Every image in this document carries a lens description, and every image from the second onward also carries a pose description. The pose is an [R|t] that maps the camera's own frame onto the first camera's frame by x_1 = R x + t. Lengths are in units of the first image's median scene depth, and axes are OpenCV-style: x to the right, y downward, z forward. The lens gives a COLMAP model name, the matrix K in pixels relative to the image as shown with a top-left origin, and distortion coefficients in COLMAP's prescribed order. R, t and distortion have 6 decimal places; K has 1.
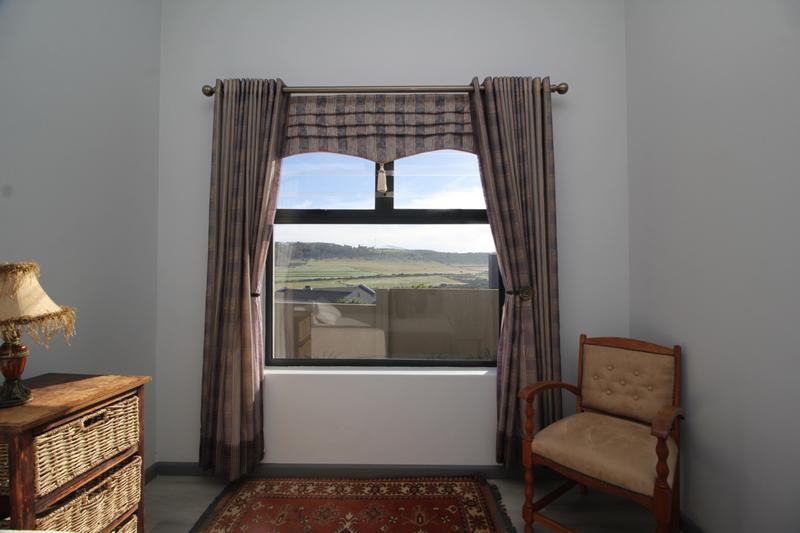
lens RADIAL K [[370.1, 0, 405.2], [0, 370.1, 268.4], [0, 0, 1]] dist [0.001904, 0.000028]
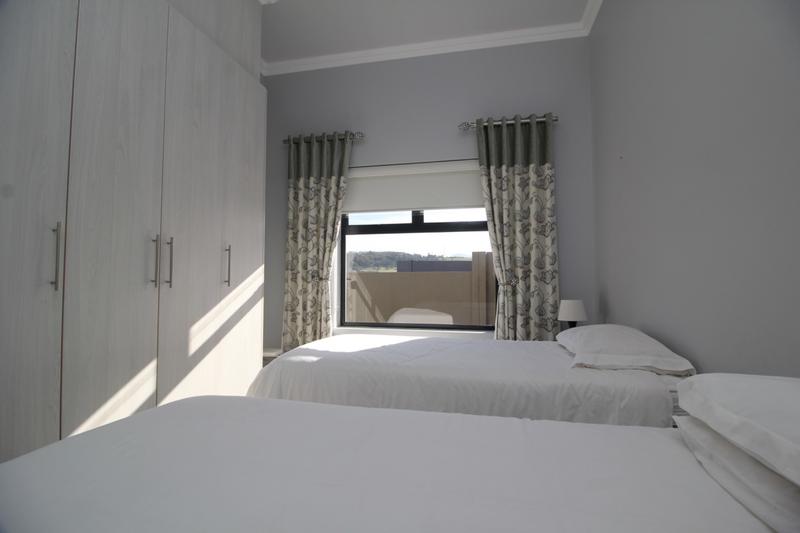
lens RADIAL K [[369.0, 0, 404.1], [0, 369.0, 265.4], [0, 0, 1]] dist [-0.007378, -0.009106]
pose [[0.982120, -0.000563, -0.188253, 0.174597], [-0.005385, 0.999502, -0.031081, 0.062167], [0.188177, 0.031539, 0.981629, -0.496247]]
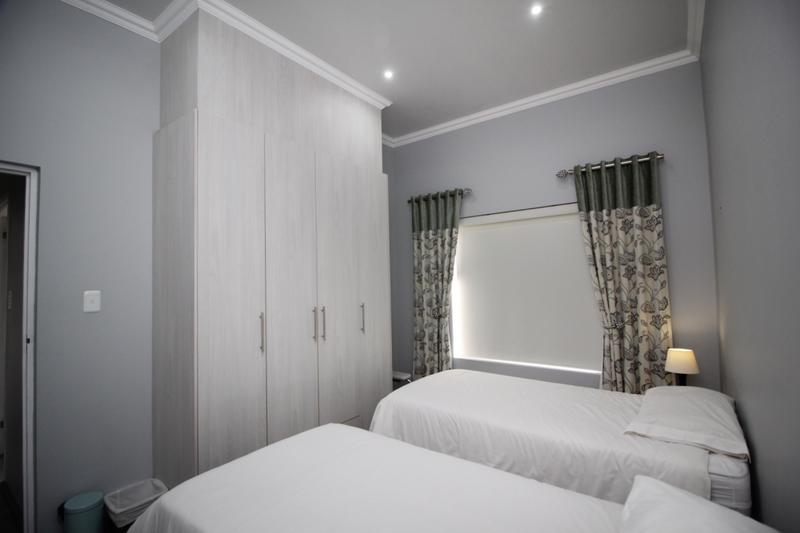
lens RADIAL K [[369.0, 0, 403.9], [0, 369.0, 266.0], [0, 0, 1]] dist [-0.007378, -0.009106]
pose [[0.818716, -0.039389, -0.572846, 0.475608], [0.025408, 0.999152, -0.032388, -0.135107], [0.573636, 0.011962, 0.819023, -0.667556]]
